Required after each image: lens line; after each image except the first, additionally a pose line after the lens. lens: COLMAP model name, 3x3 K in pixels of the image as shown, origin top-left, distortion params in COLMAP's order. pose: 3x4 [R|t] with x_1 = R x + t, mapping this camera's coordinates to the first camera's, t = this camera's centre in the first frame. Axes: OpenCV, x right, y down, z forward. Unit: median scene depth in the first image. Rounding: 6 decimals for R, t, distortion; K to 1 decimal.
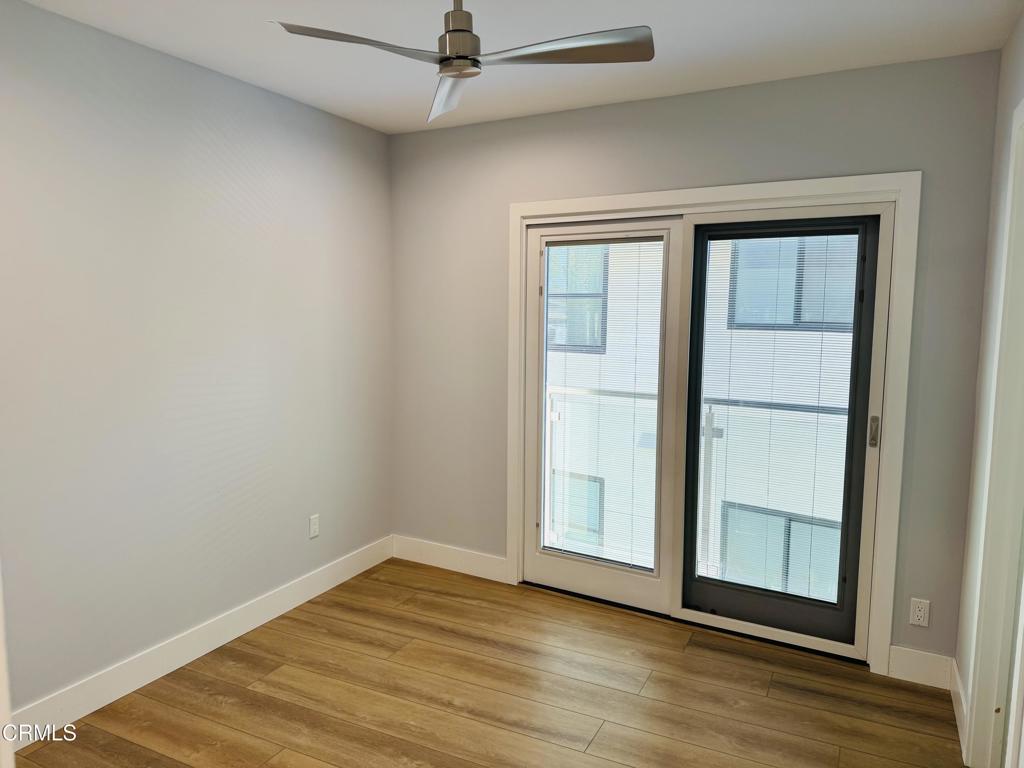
lens RADIAL K [[728.1, 0, 507.5], [0, 728.1, 386.1], [0, 0, 1]] dist [0.070784, -0.033278]
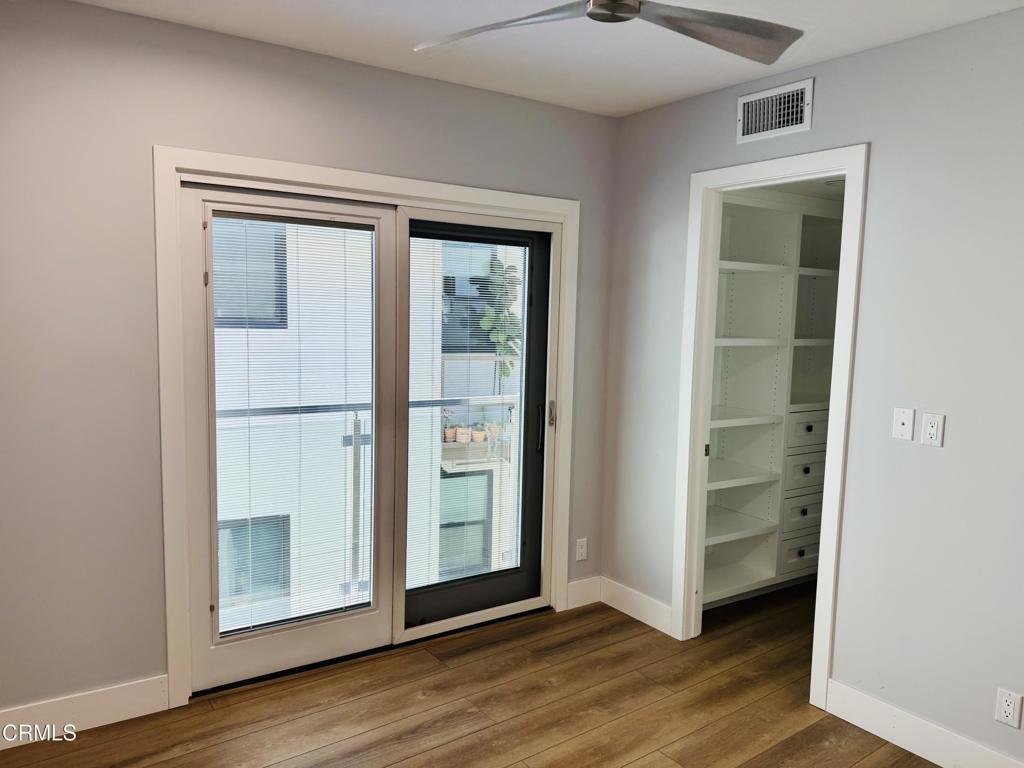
lens RADIAL K [[728.1, 0, 512.2], [0, 728.1, 376.9], [0, 0, 1]] dist [0.070784, -0.033278]
pose [[0.454381, -0.073445, 0.887775, -0.516805], [0.075173, 0.996202, 0.043940, -0.048354], [-0.887630, 0.046772, 0.458176, 0.454252]]
